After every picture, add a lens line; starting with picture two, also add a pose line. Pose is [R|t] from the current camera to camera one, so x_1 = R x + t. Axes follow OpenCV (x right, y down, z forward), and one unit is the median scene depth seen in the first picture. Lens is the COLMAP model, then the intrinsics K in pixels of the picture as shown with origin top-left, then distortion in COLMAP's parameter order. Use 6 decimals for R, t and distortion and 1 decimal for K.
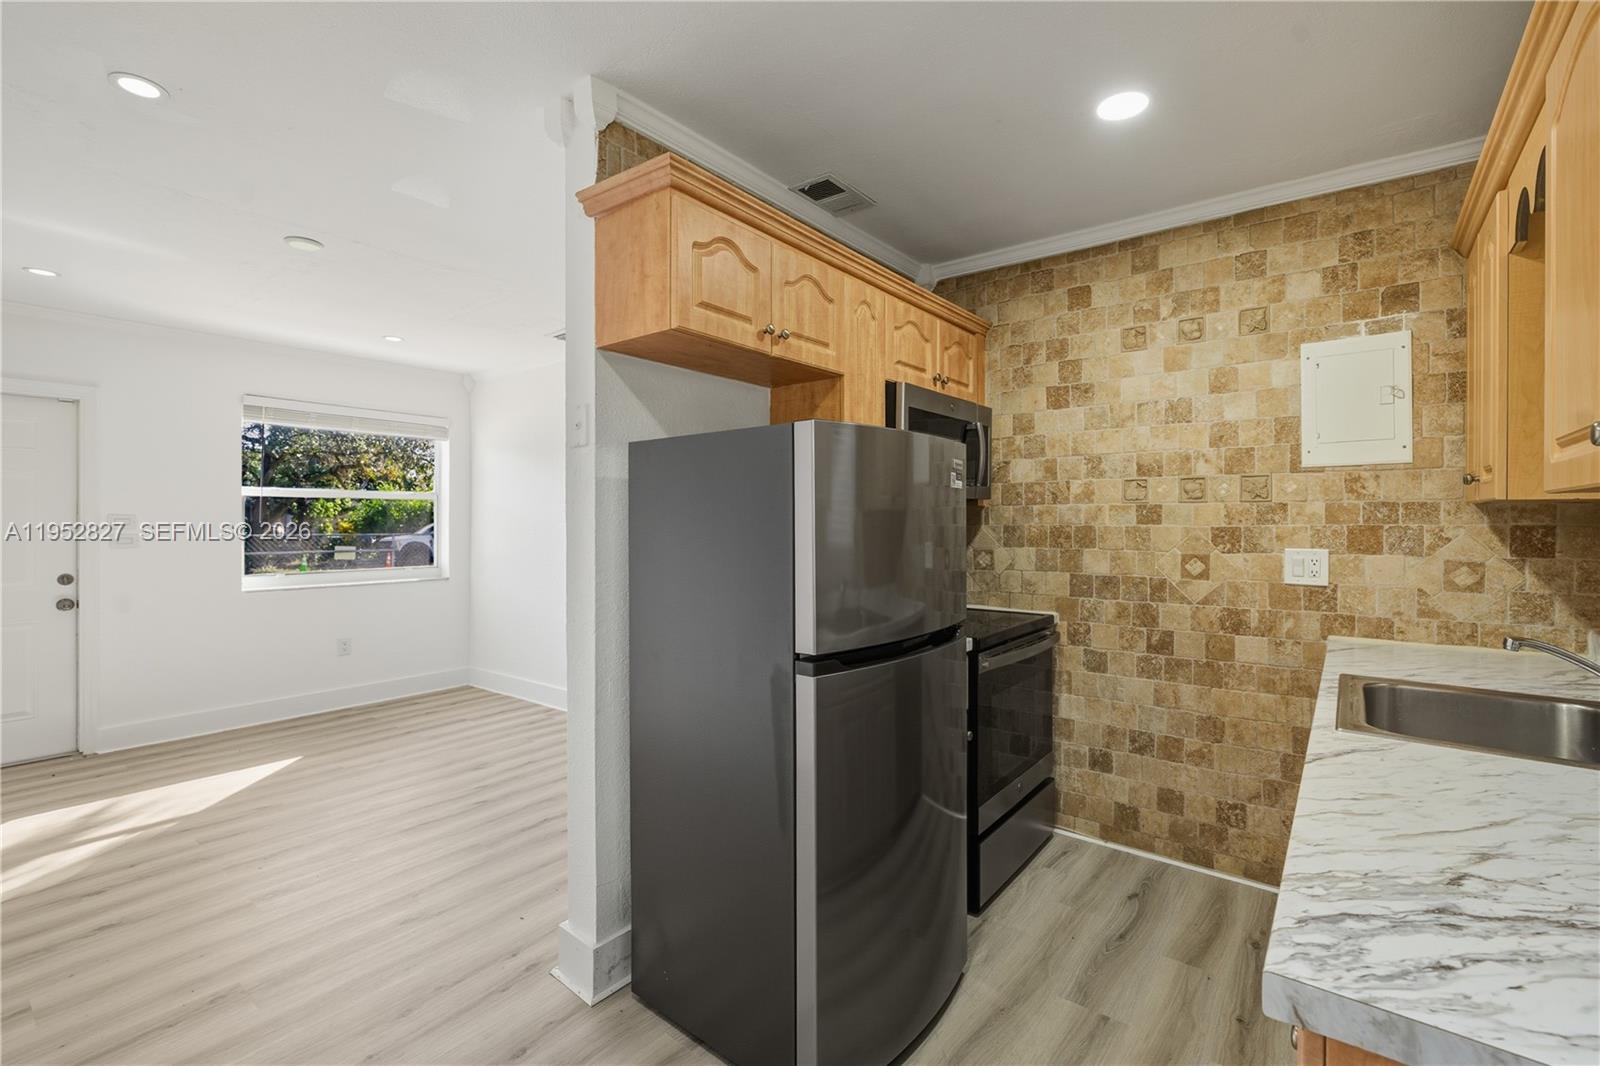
lens RADIAL K [[705.5, 0, 803.2], [0, 705.5, 519.8], [0, 0, 1]] dist [-0.006600, 0.000337]
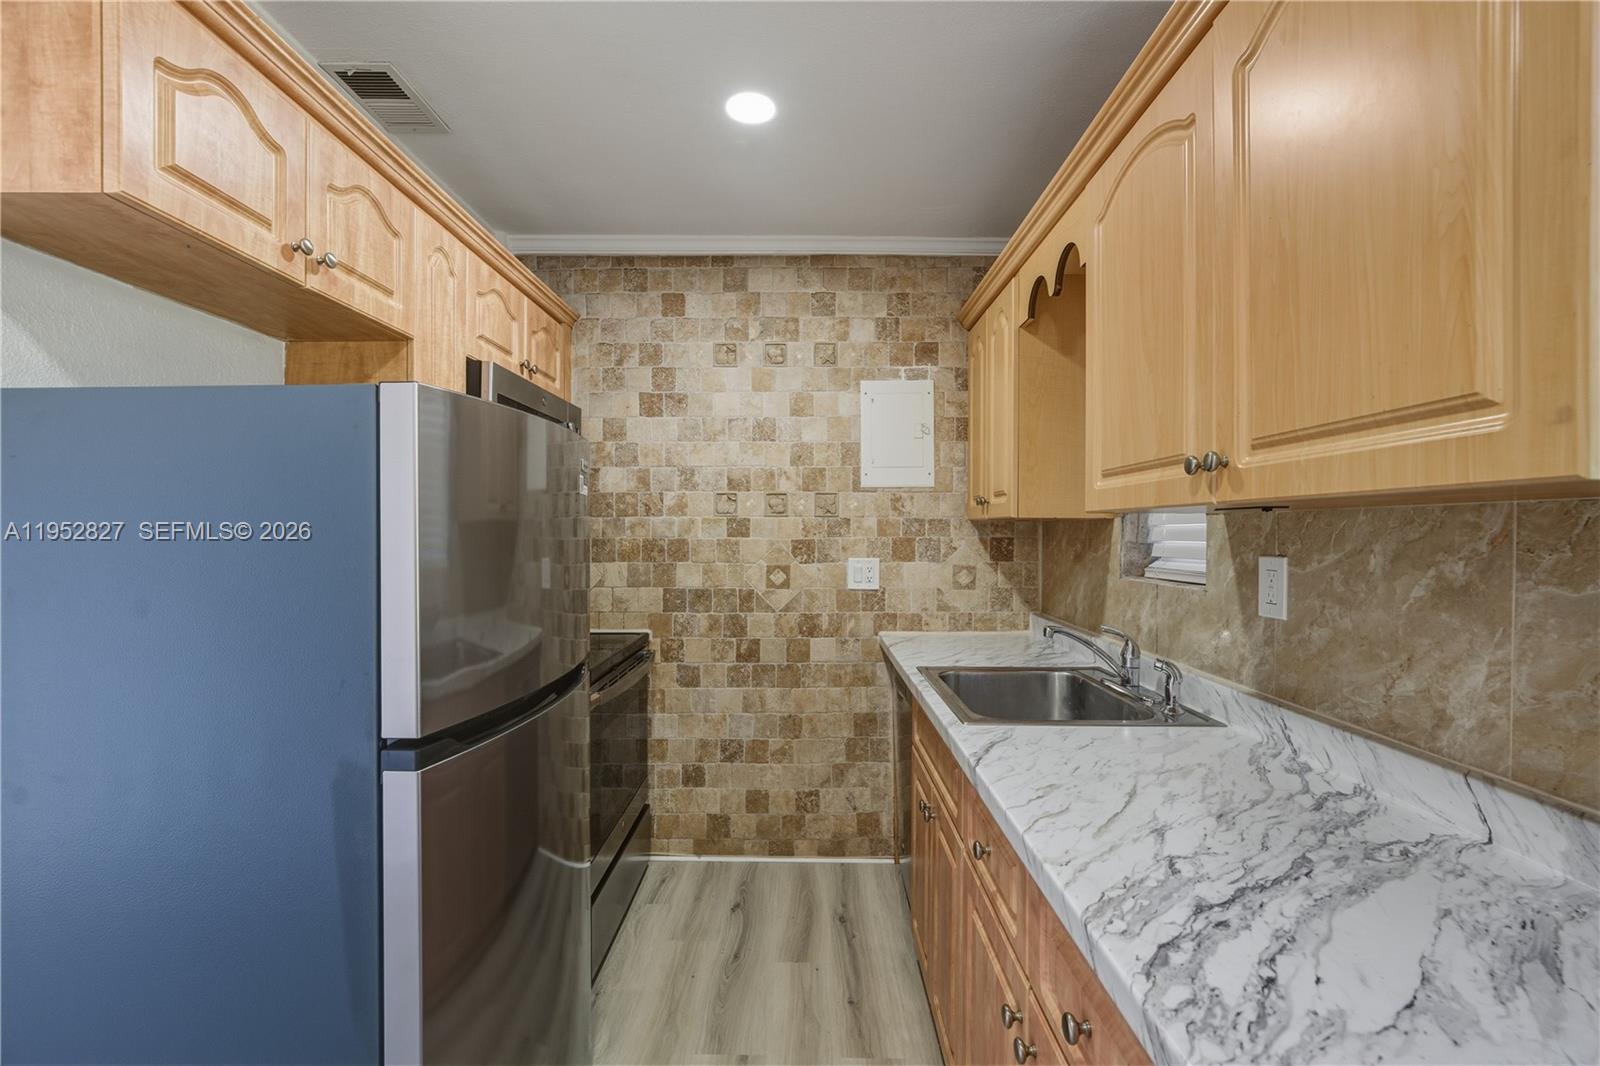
lens RADIAL K [[688.5, 0, 800.2], [0, 688.5, 531.9], [0, 0, 1]] dist [-0.012381, 0.004972]
pose [[0.792733, 0.001124, 0.609568, -0.053385], [-0.001284, 0.999999, -0.000174, -0.001284], [-0.609568, -0.000645, 0.792734, 0.156207]]
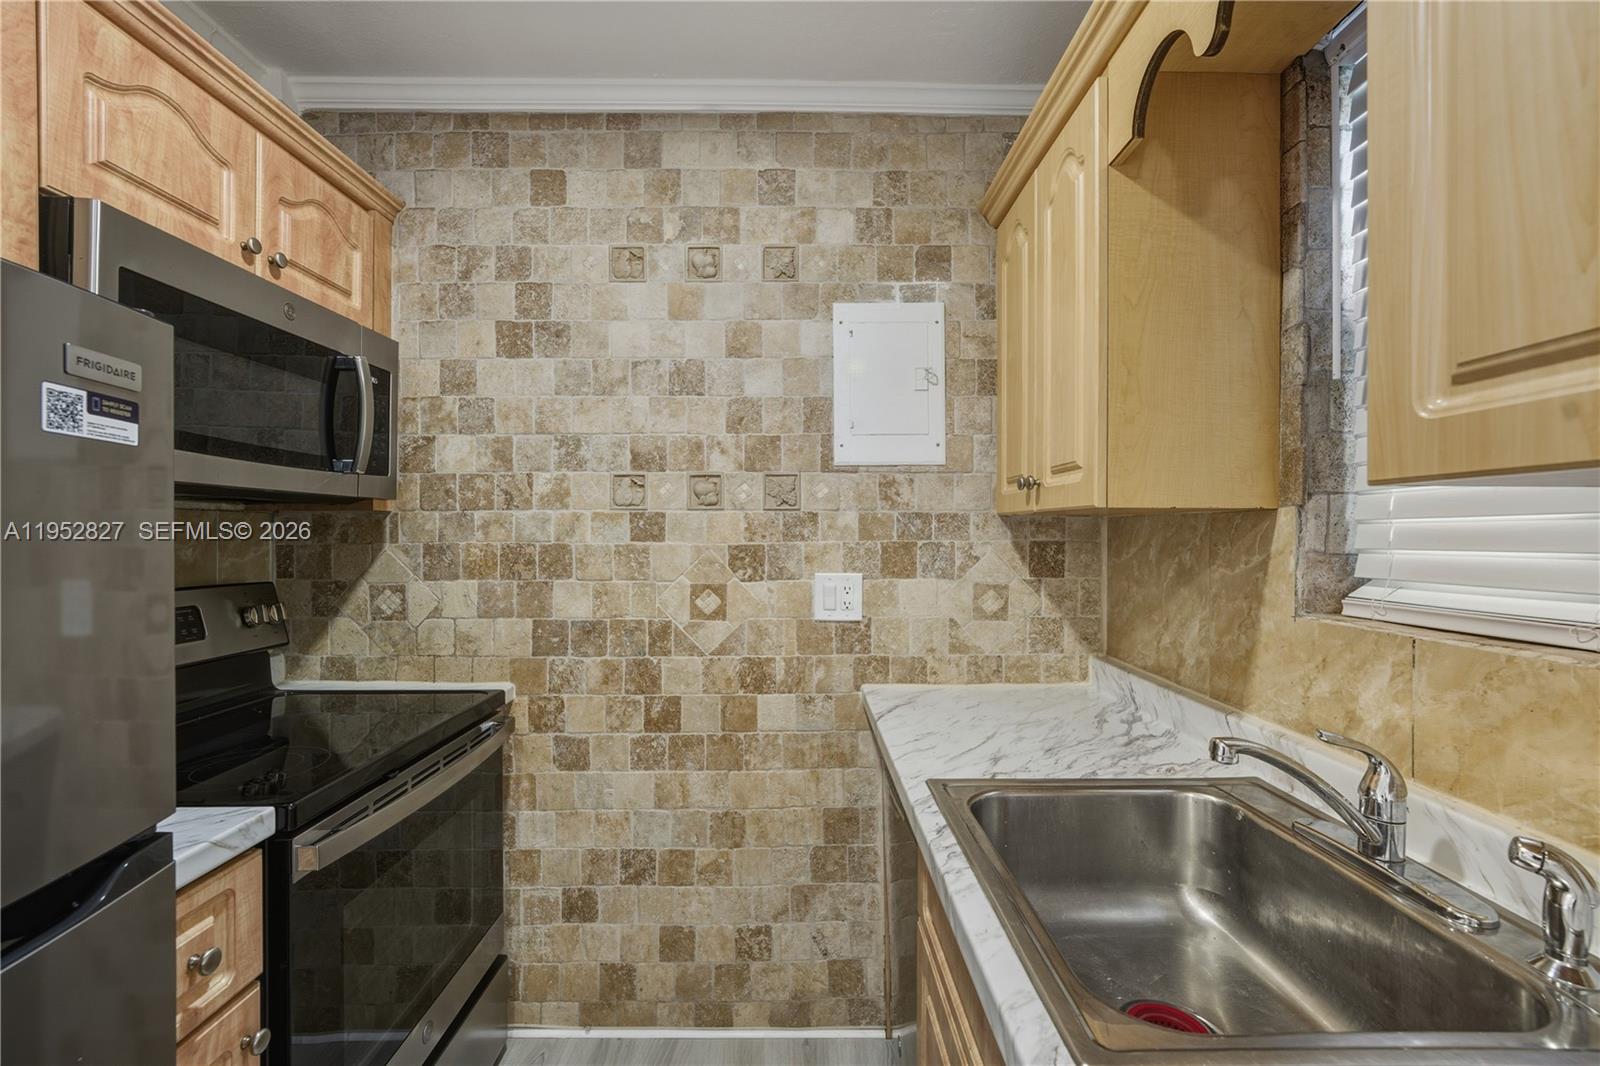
lens RADIAL K [[688.5, 0, 800.2], [0, 688.5, 531.9], [0, 0, 1]] dist [-0.012381, 0.004972]
pose [[0.783466, 0.001134, 0.621434, 0.206707], [-0.000061, 0.999998, -0.001748, -0.001710], [-0.621435, 0.001332, 0.783465, 0.414587]]
